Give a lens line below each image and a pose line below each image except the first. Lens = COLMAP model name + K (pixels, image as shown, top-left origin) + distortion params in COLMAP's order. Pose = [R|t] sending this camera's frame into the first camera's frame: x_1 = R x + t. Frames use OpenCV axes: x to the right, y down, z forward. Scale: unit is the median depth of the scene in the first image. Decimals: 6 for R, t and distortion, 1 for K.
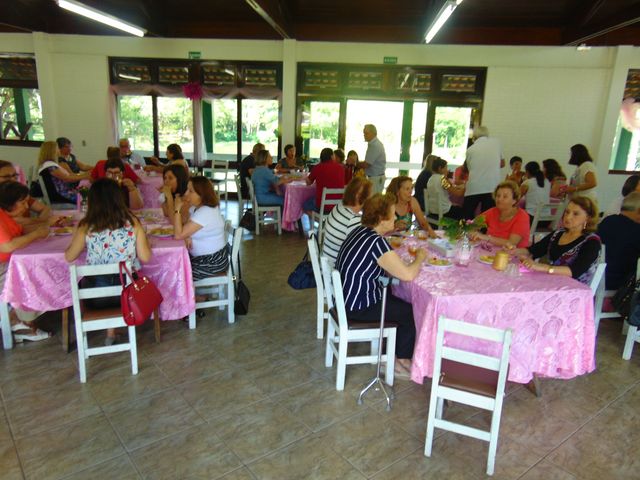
lens RADIAL K [[470.3, 0, 318.8], [0, 470.3, 238.7], [0, 0, 1]] dist [0.006198, 0.018918]
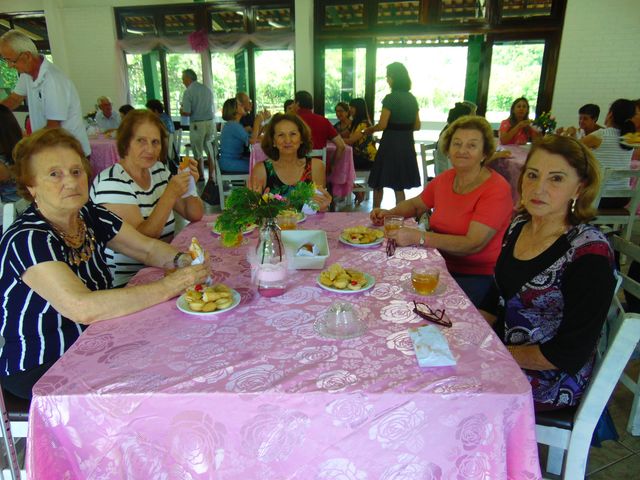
lens RADIAL K [[470.3, 0, 321.2], [0, 470.3, 239.7], [0, 0, 1]] dist [0.006198, 0.018918]
pose [[0.973968, 0.034491, -0.224044, 0.162932], [-0.021942, 0.998060, 0.058261, -0.007026], [0.225619, -0.051828, 0.972836, 0.204208]]
